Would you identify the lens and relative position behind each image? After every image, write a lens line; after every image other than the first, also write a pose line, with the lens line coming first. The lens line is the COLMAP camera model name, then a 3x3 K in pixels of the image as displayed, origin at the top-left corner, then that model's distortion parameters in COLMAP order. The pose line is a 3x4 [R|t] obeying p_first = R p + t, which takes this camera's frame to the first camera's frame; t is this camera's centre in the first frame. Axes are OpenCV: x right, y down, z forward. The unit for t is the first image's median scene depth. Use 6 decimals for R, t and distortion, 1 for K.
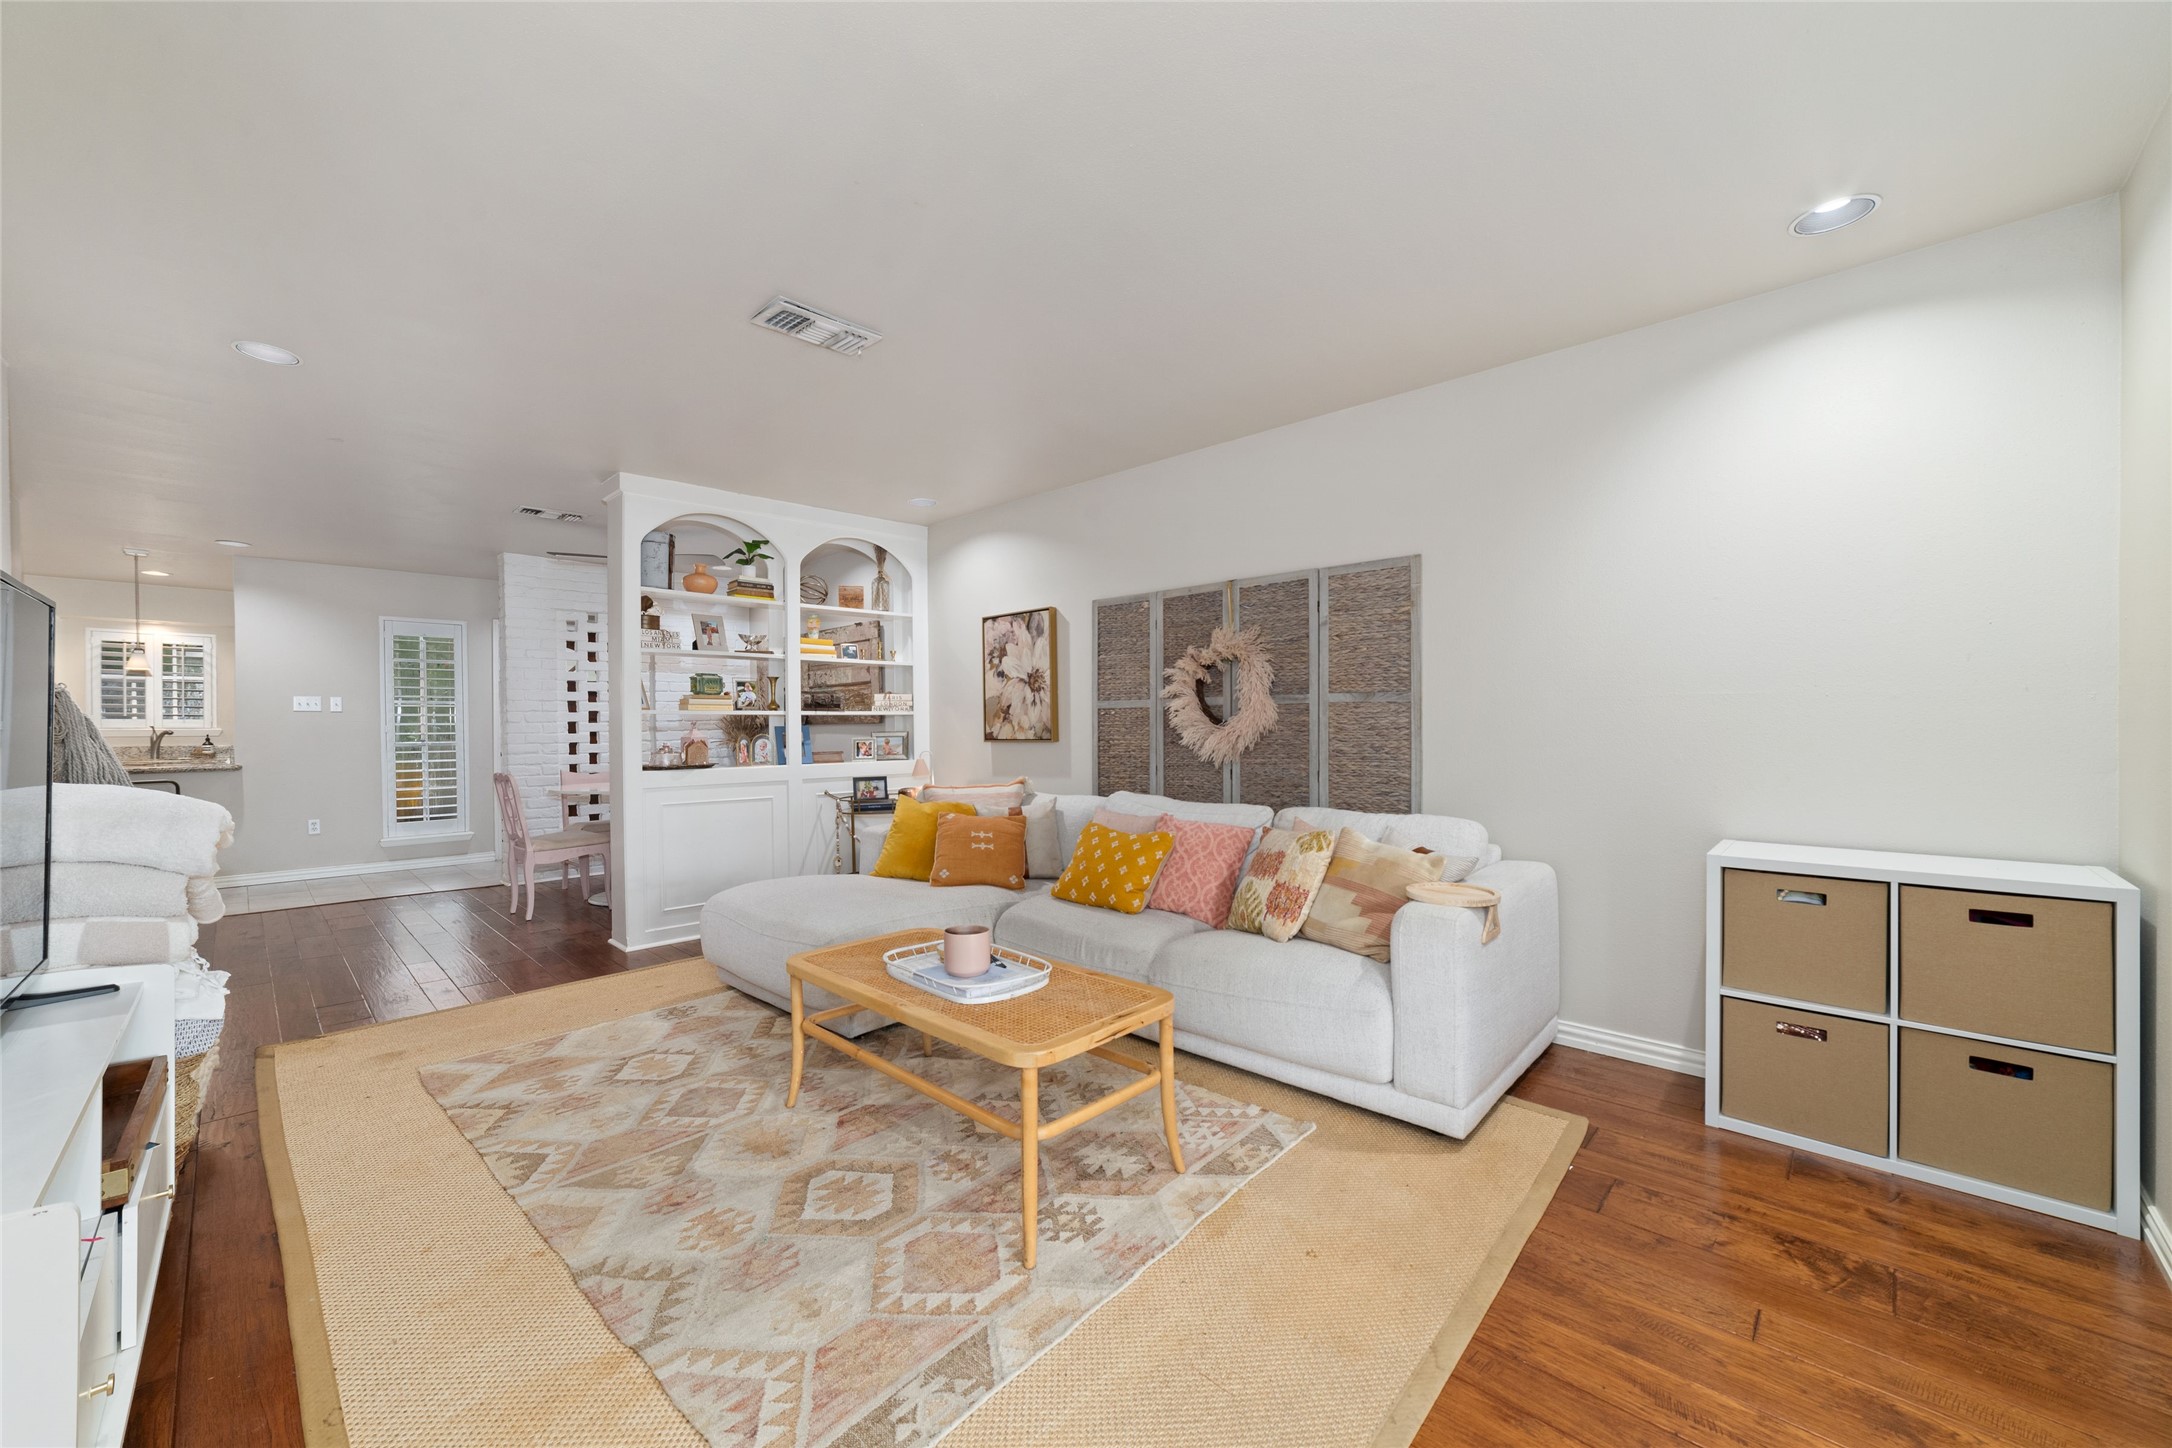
lens RADIAL K [[824.5, 0, 1085.0], [0, 824.5, 727.8], [0, 0, 1]] dist [-0.009294, 0.001374]
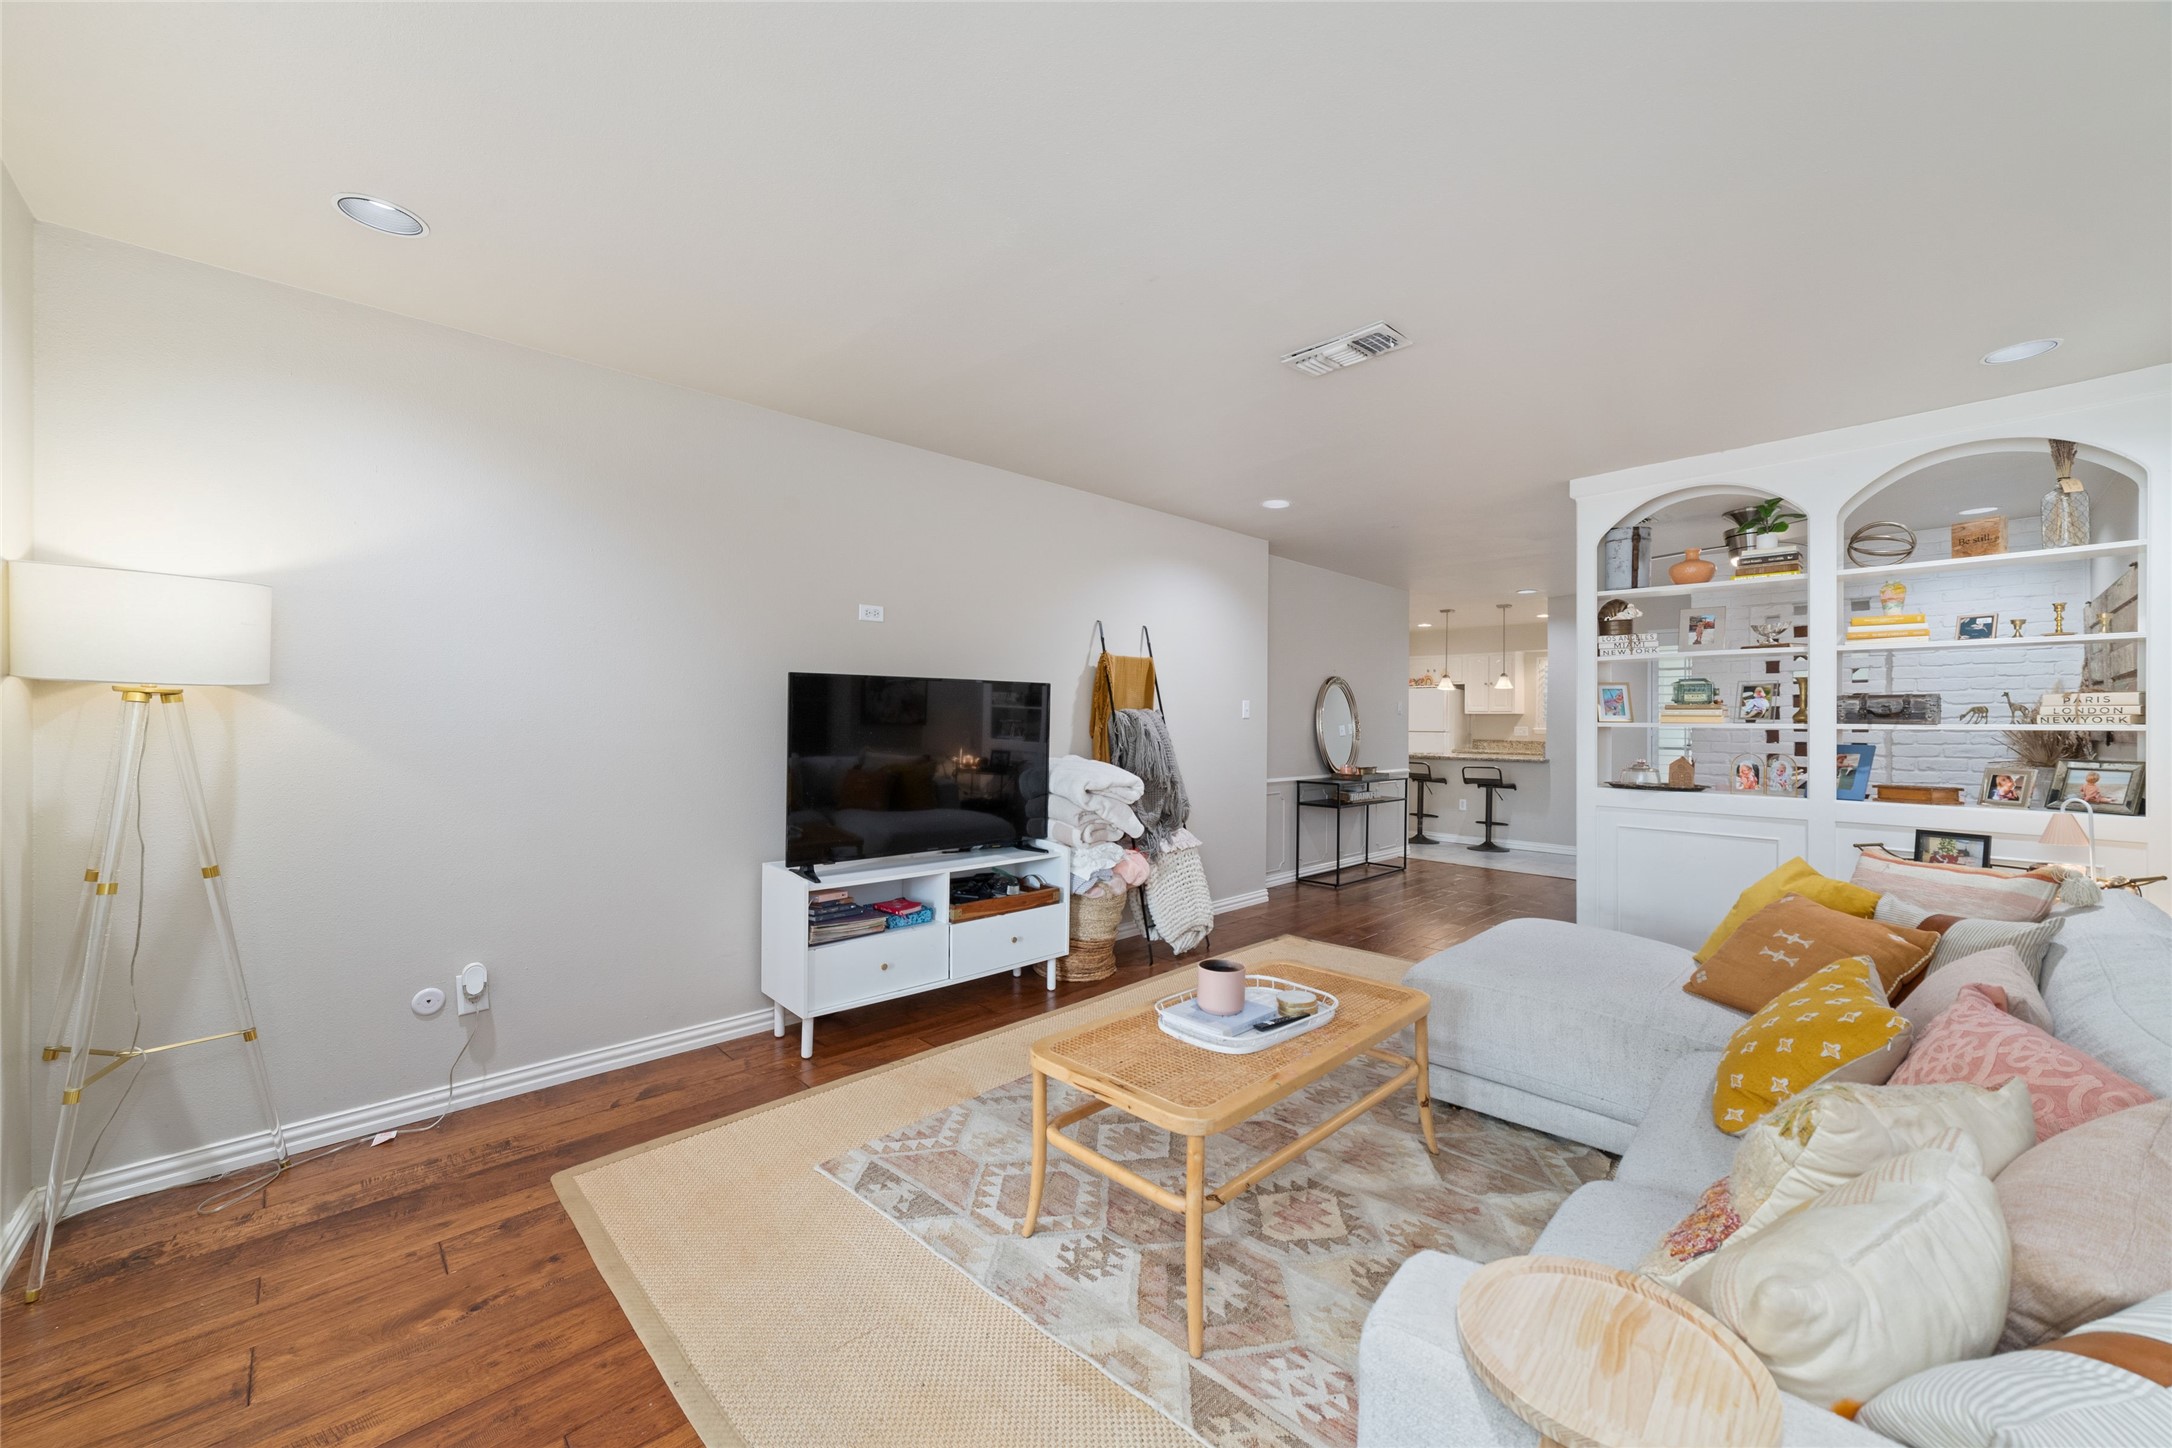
lens RADIAL K [[824.5, 0, 1084.8], [0, 824.5, 718.2], [0, 0, 1]] dist [-0.009294, 0.001374]
pose [[-0.026851, 0.003362, -0.999634, 0.714975], [-0.010014, 0.999943, 0.003632, -0.041226], [0.999589, 0.010107, -0.026815, 0.744787]]
